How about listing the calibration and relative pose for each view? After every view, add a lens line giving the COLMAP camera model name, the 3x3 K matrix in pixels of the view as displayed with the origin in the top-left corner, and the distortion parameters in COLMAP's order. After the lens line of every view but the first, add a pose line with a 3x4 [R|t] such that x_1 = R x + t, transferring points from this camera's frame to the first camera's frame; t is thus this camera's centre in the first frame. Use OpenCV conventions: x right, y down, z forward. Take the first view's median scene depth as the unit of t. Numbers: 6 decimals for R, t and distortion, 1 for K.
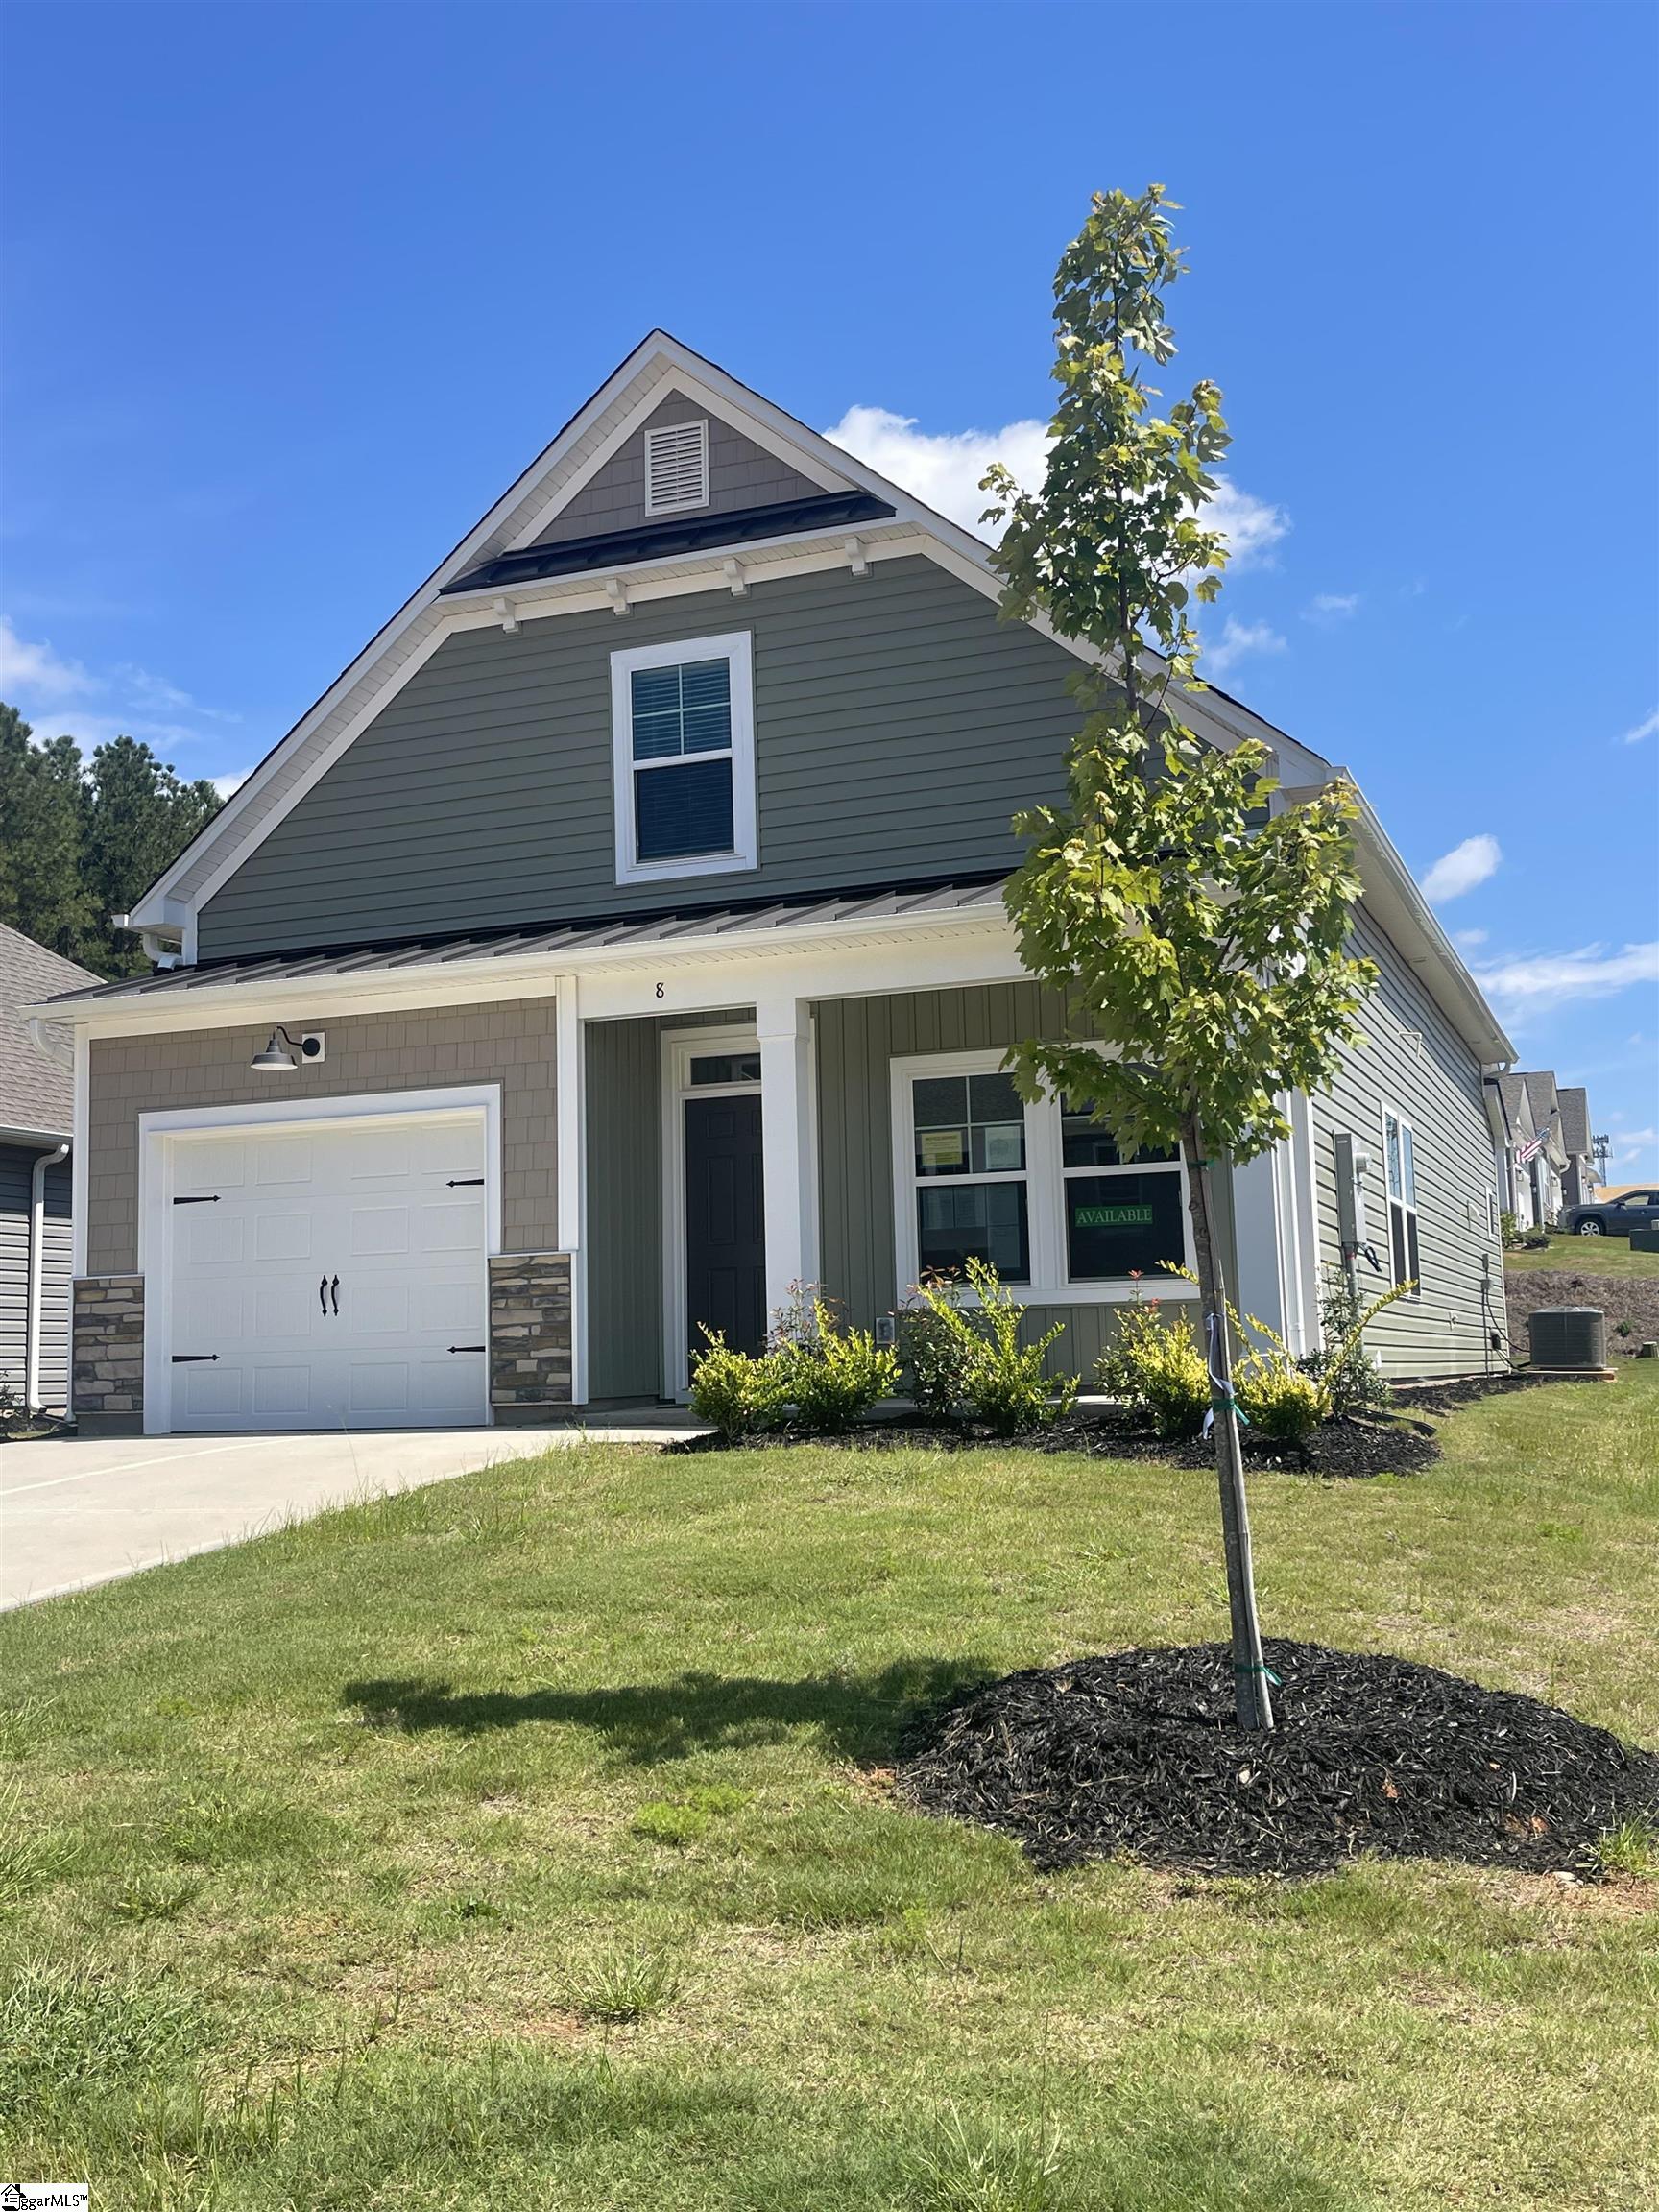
lens RADIAL K [[2164.3, 0, 829.5], [0, 2164.3, 1106.0], [0, 0, 1]] dist [-0.000858, 0.005782]
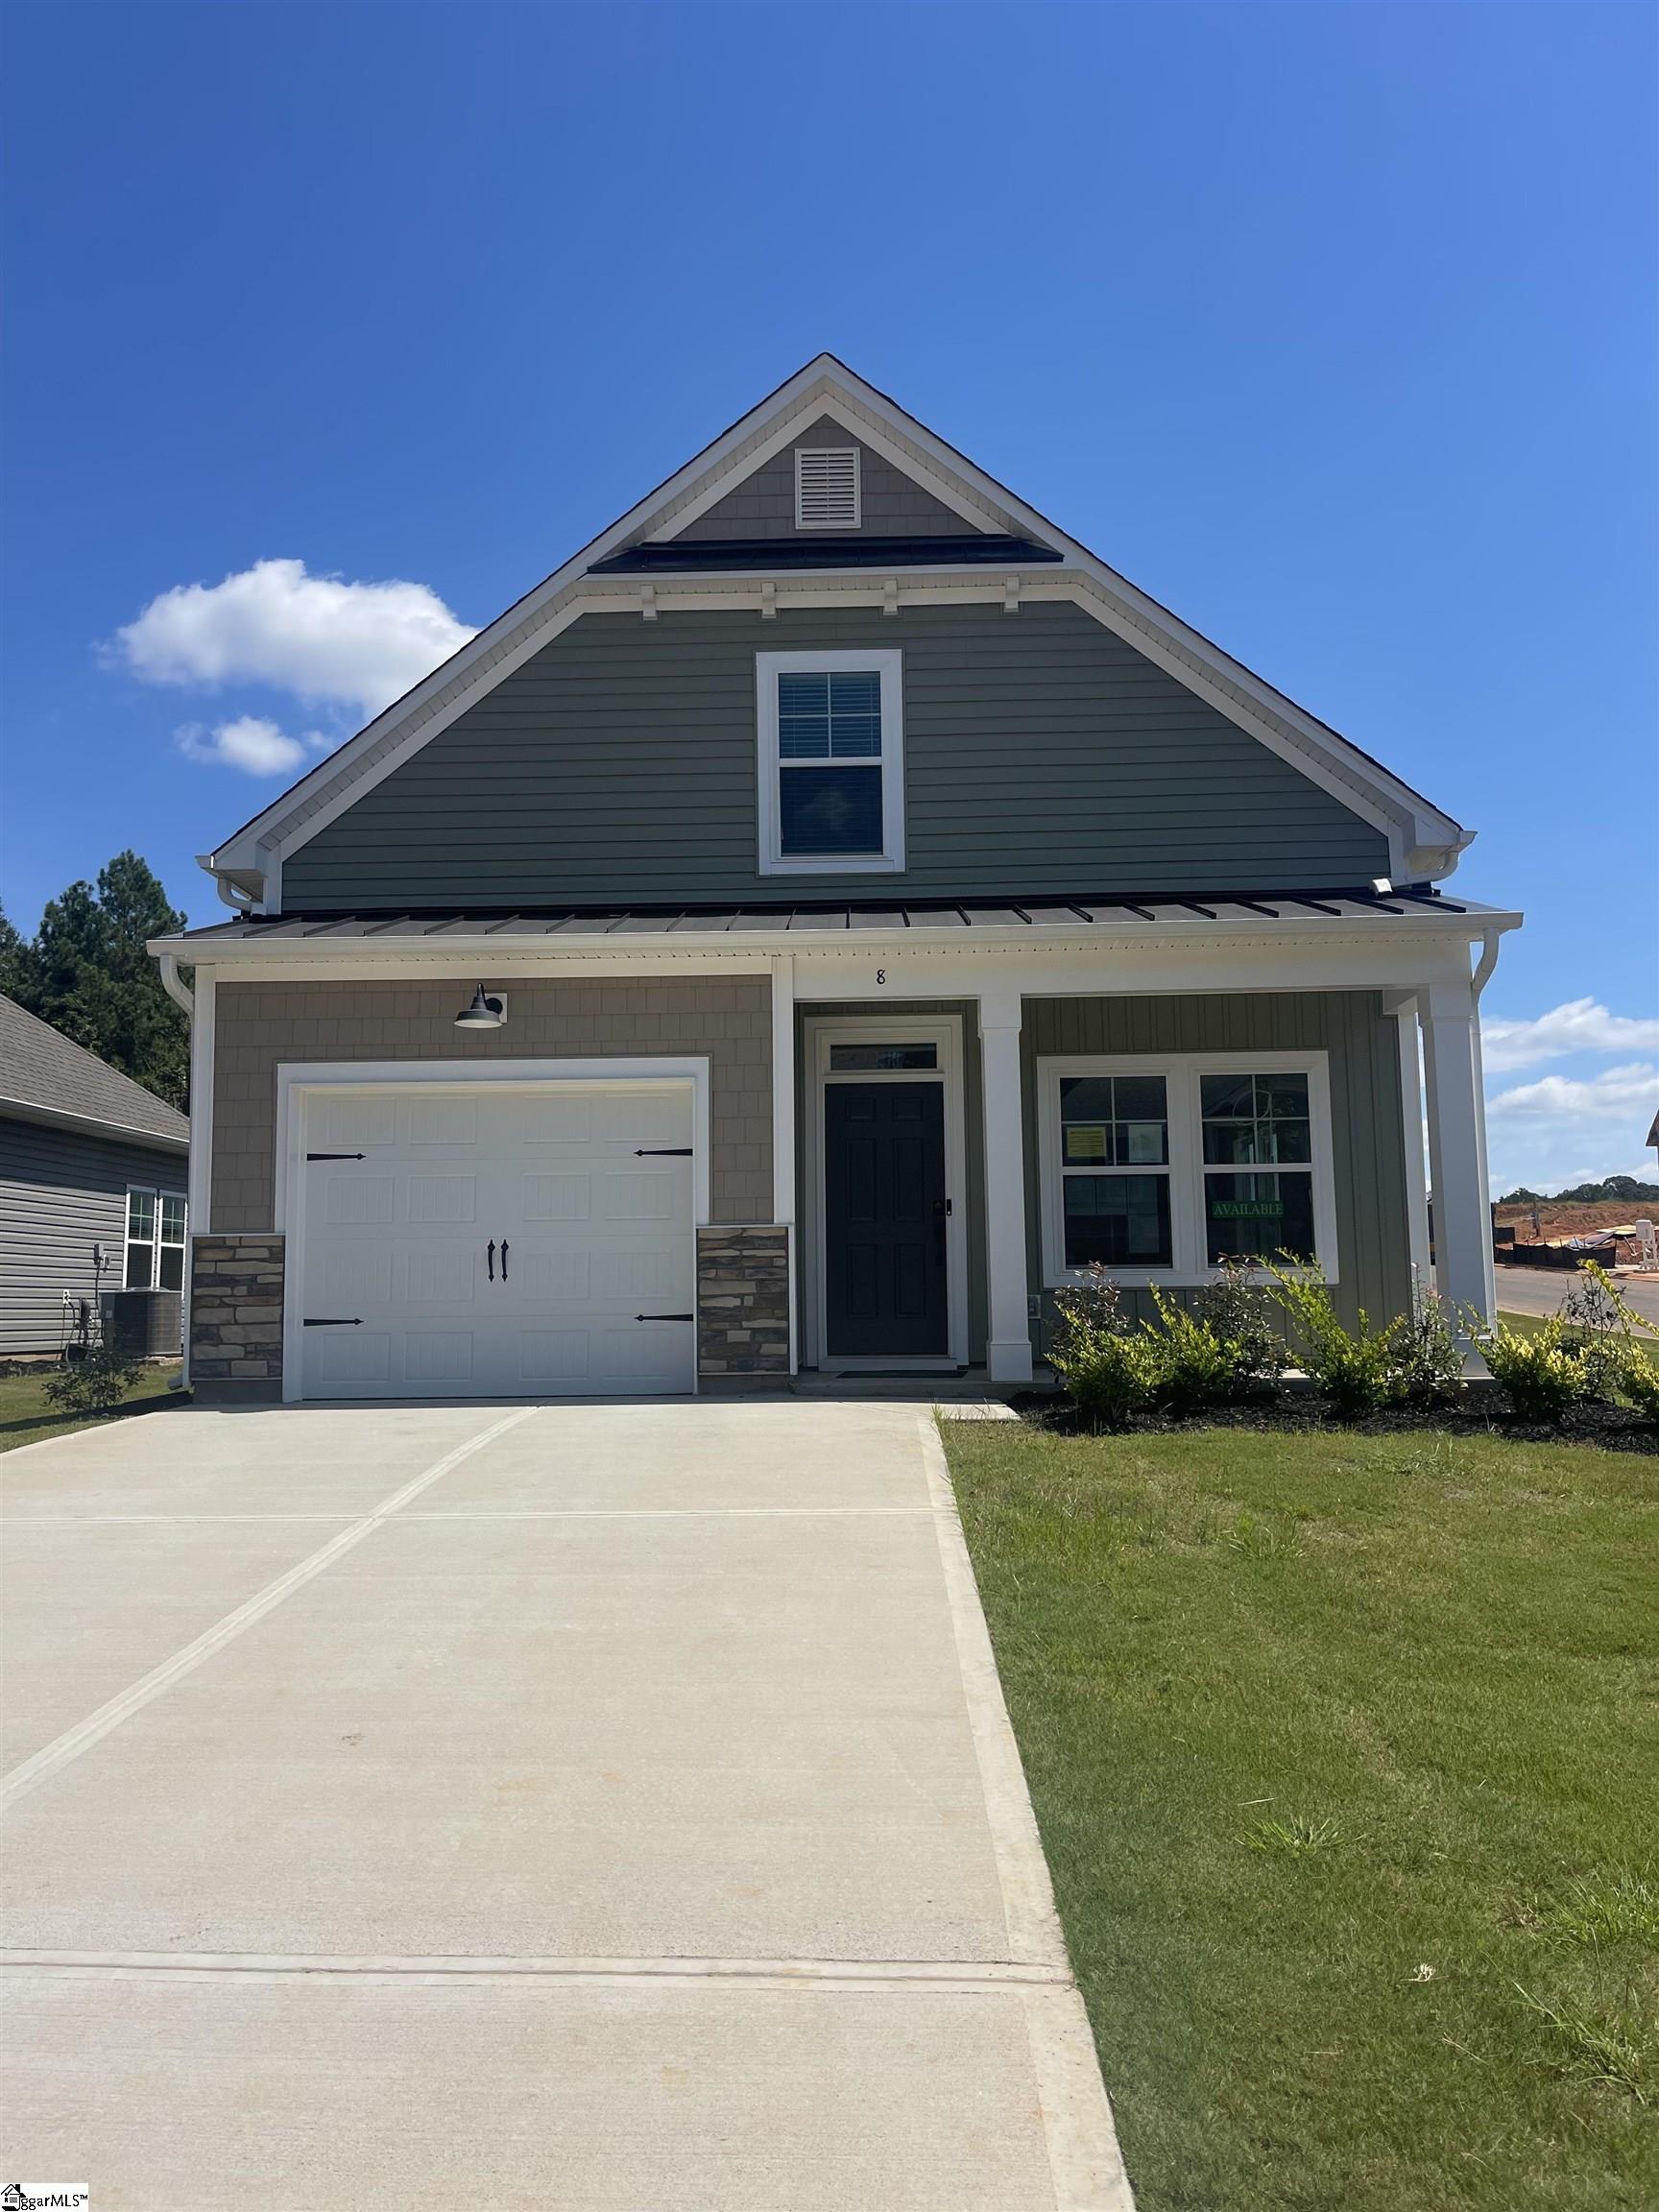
lens RADIAL K [[1743.6, 0, 829.5], [0, 1743.6, 1106.0], [0, 0, 1]] dist [0.004150, -0.003904]
pose [[0.943406, 0.055694, 0.326930, -0.342494], [-0.053238, 0.998446, -0.016464, 0.021879], [-0.327339, -0.001873, 0.944905, 0.198205]]
